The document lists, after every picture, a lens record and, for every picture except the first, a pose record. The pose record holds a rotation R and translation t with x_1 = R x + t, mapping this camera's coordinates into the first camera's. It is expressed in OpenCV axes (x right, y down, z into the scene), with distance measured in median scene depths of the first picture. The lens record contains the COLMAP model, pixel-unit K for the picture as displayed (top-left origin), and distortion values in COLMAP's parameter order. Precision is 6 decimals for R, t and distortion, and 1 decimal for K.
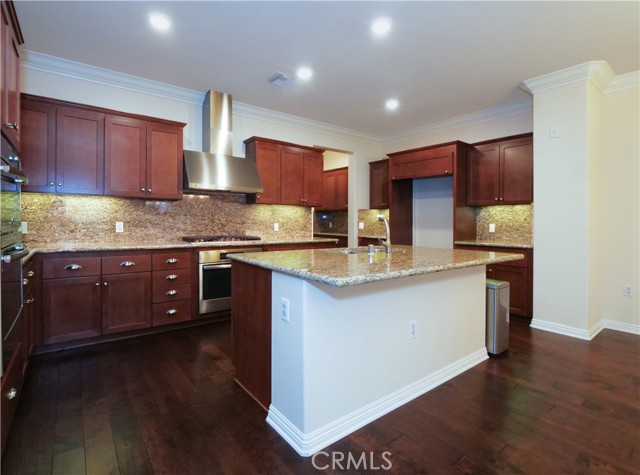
lens RADIAL K [[319.5, 0, 311.4], [0, 319.5, 222.5], [0, 0, 1]] dist [0.000729, 0.000011]
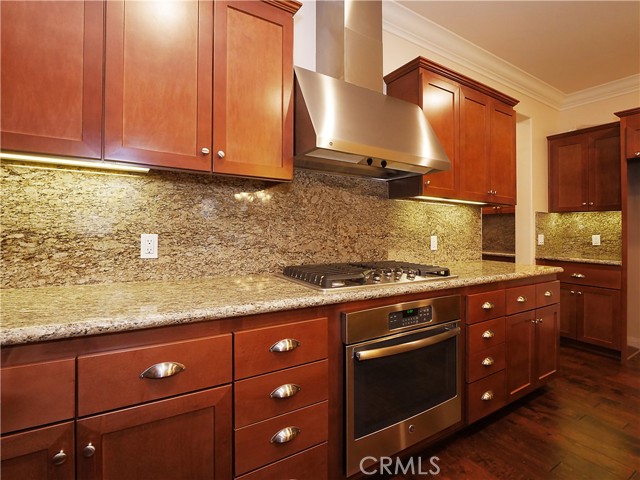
lens RADIAL K [[315.7, 0, 319.8], [0, 315.7, 230.7], [0, 0, 1]] dist [-0.006491, -0.000427]
pose [[0.996196, 0.007867, -0.086789, -0.304718], [-0.007710, 0.999968, 0.002136, -0.007432], [0.086803, -0.001459, 0.996224, 0.542331]]
